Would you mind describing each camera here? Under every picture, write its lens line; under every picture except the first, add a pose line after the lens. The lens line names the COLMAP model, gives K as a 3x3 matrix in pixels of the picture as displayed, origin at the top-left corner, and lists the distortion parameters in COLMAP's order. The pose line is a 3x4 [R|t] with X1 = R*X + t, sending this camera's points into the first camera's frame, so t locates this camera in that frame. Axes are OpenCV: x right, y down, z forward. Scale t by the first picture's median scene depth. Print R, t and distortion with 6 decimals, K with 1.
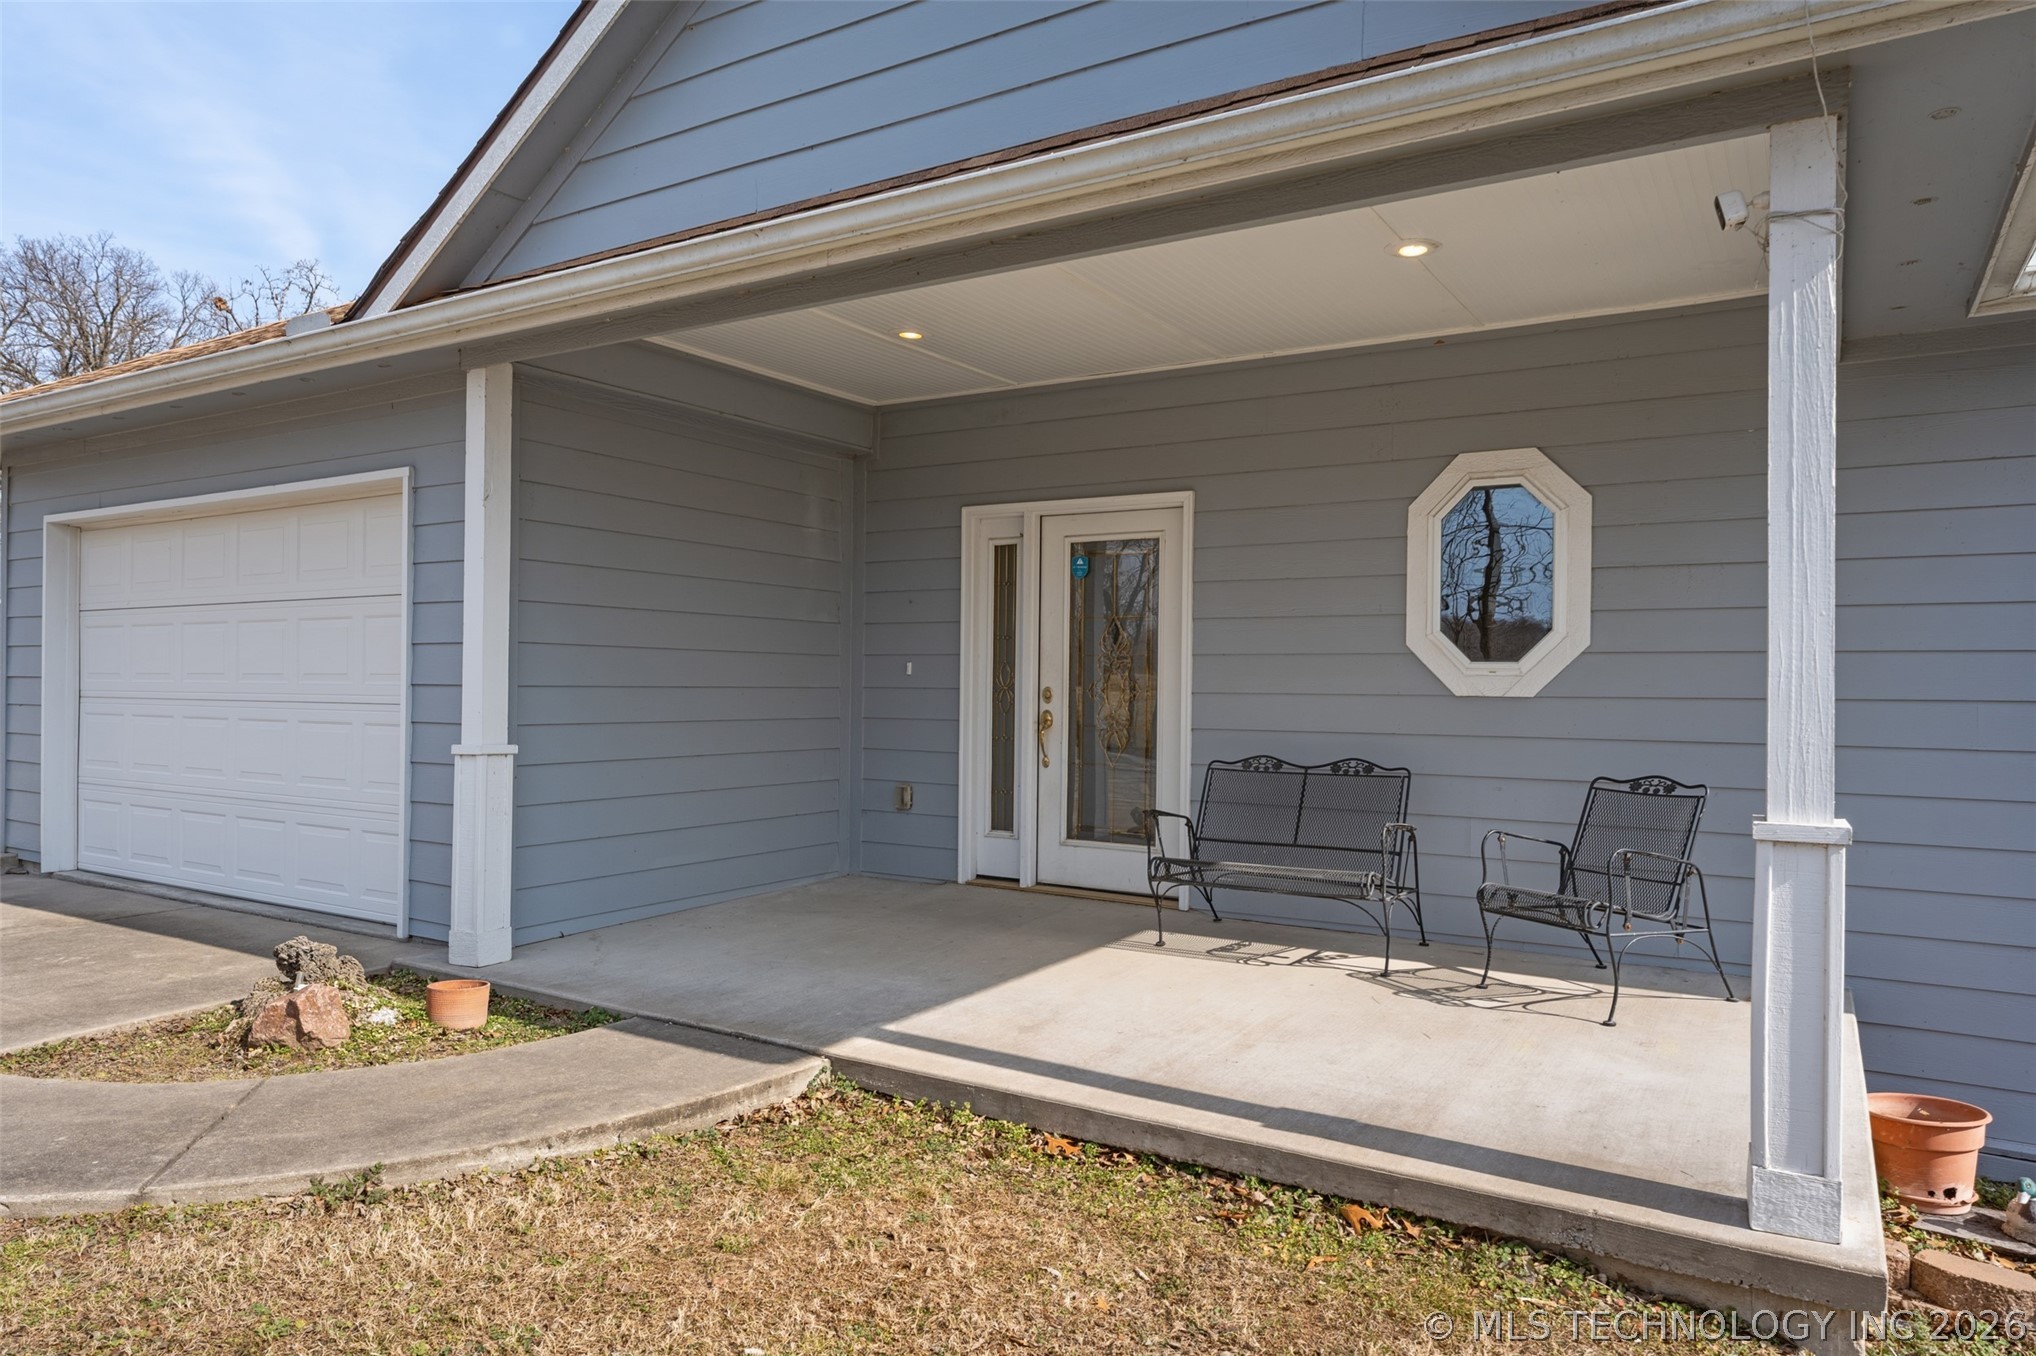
lens RADIAL K [[1304.7, 0, 1025.2], [0, 1304.7, 670.5], [0, 0, 1]] dist [-0.000016, 0.001494]
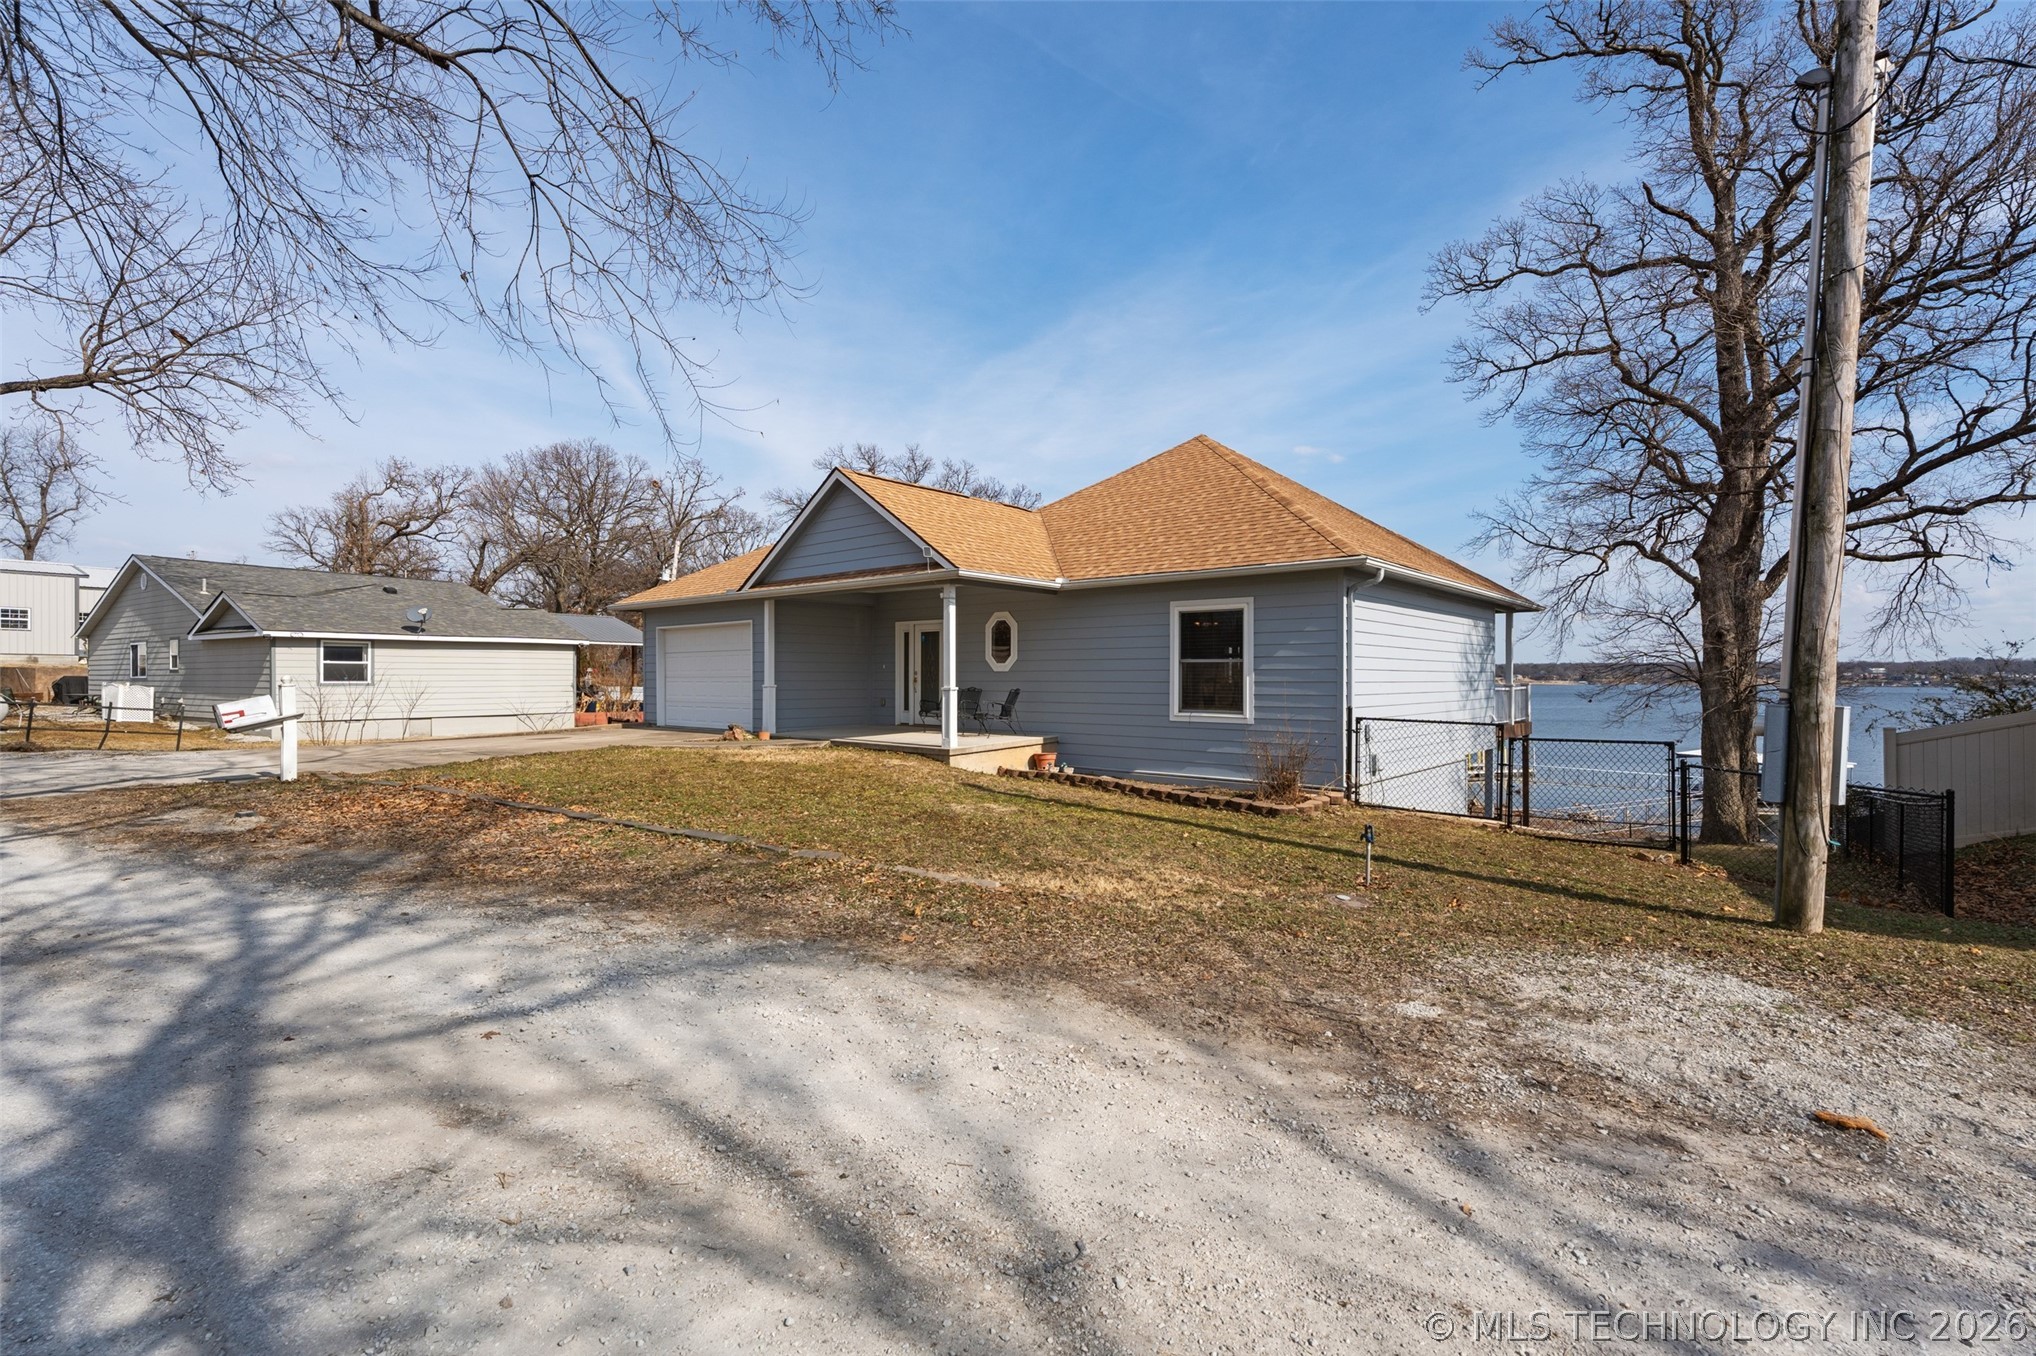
lens RADIAL K [[910.8, 0, 1017.1], [0, 910.8, 677.3], [0, 0, 1]] dist [0.001099, 0.002023]
pose [[0.987889, -0.012595, -0.154647, 0.700284], [0.014233, 0.999854, 0.009491, 0.009863], [0.154505, -0.011577, 0.987924, -1.508087]]
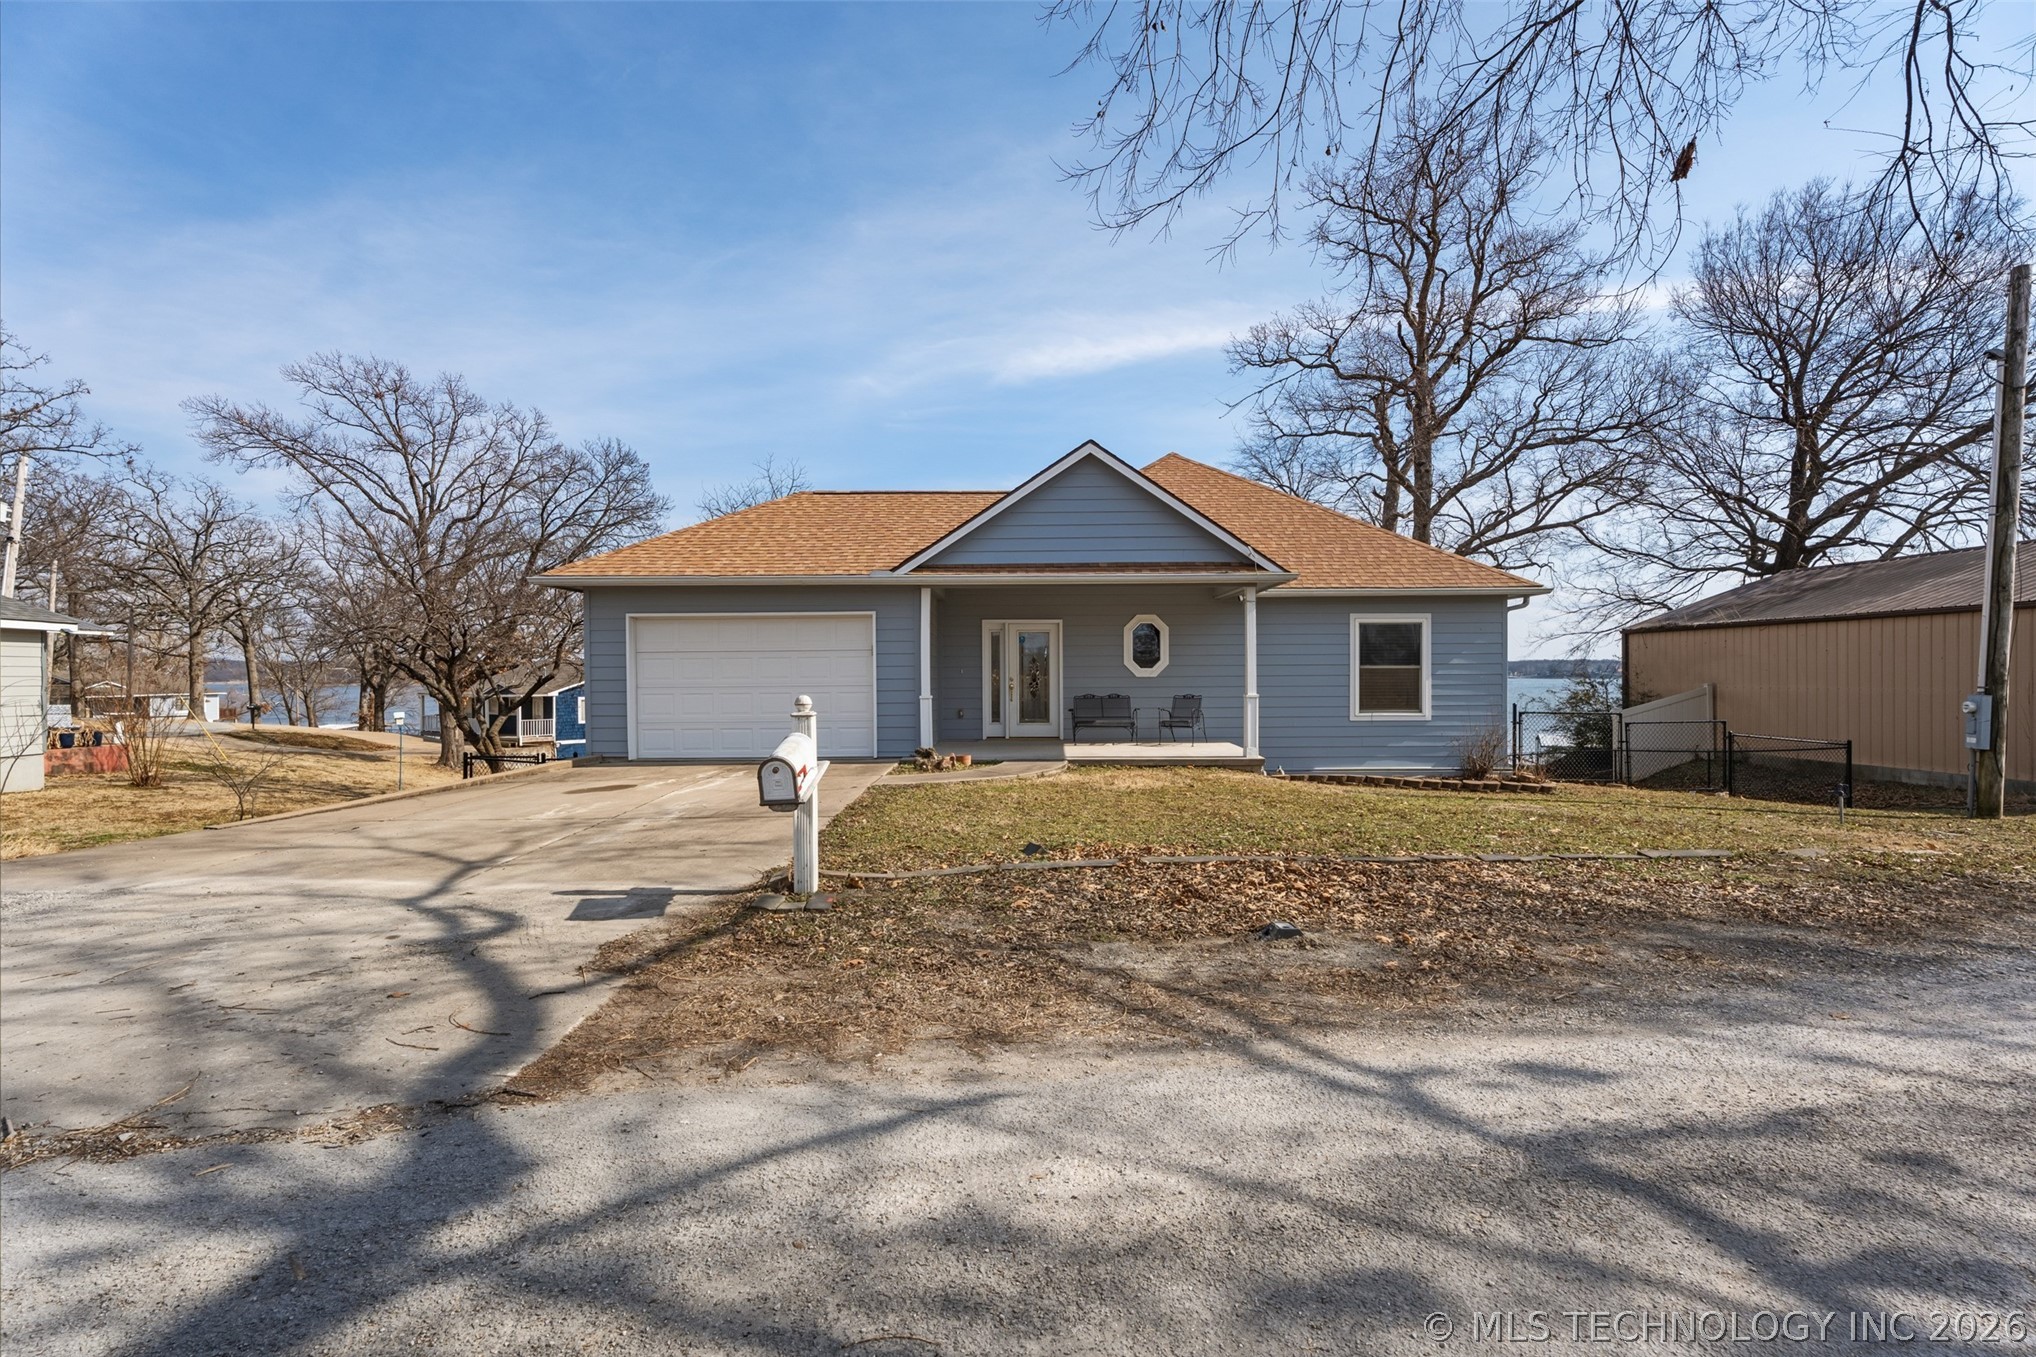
lens RADIAL K [[910.8, 0, 1020.2], [0, 910.8, 692.7], [0, 0, 1]] dist [0.001099, 0.002023]
pose [[0.849799, -0.027835, 0.526372, -1.164111], [0.011356, 0.999340, 0.034512, -0.026242], [-0.526985, -0.023351, 0.849554, -0.939711]]
